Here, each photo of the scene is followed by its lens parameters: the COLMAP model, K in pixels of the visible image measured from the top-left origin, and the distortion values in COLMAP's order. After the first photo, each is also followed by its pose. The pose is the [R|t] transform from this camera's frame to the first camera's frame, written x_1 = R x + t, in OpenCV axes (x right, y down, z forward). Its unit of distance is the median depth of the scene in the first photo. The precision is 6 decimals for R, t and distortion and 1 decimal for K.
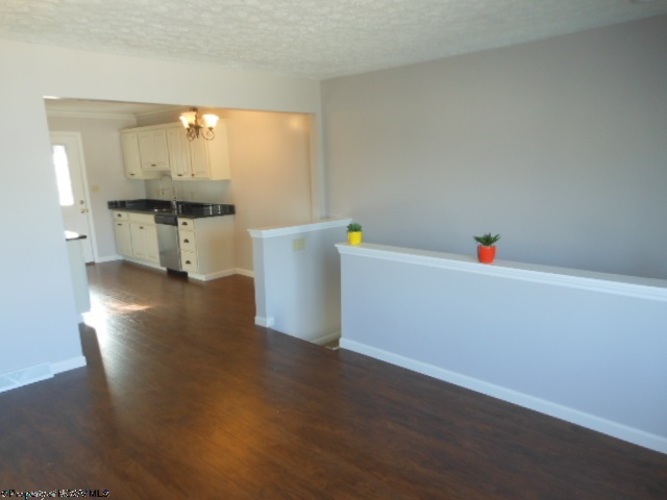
lens RADIAL K [[492.5, 0, 334.2], [0, 492.5, 266.5], [0, 0, 1]] dist [0.046151, 0.000856]
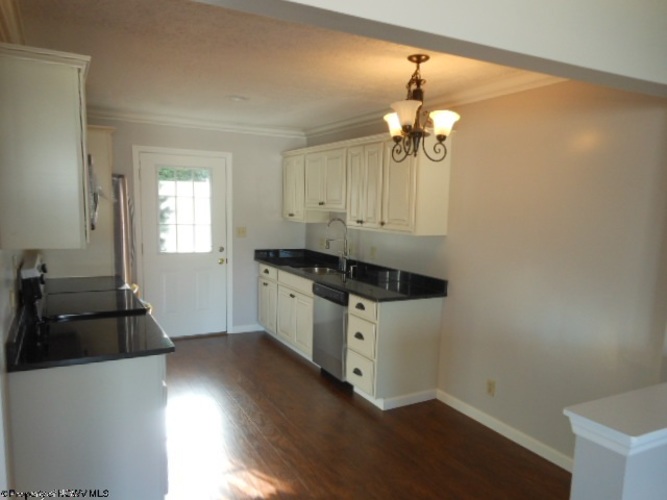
lens RADIAL K [[492.5, 0, 334.2], [0, 492.5, 266.5], [0, 0, 1]] dist [0.046151, 0.000856]
pose [[0.950507, 0.095459, -0.295675, -0.144895], [-0.118822, 0.990975, -0.062042, -0.081534], [0.287084, 0.094104, 0.953272, 0.384738]]
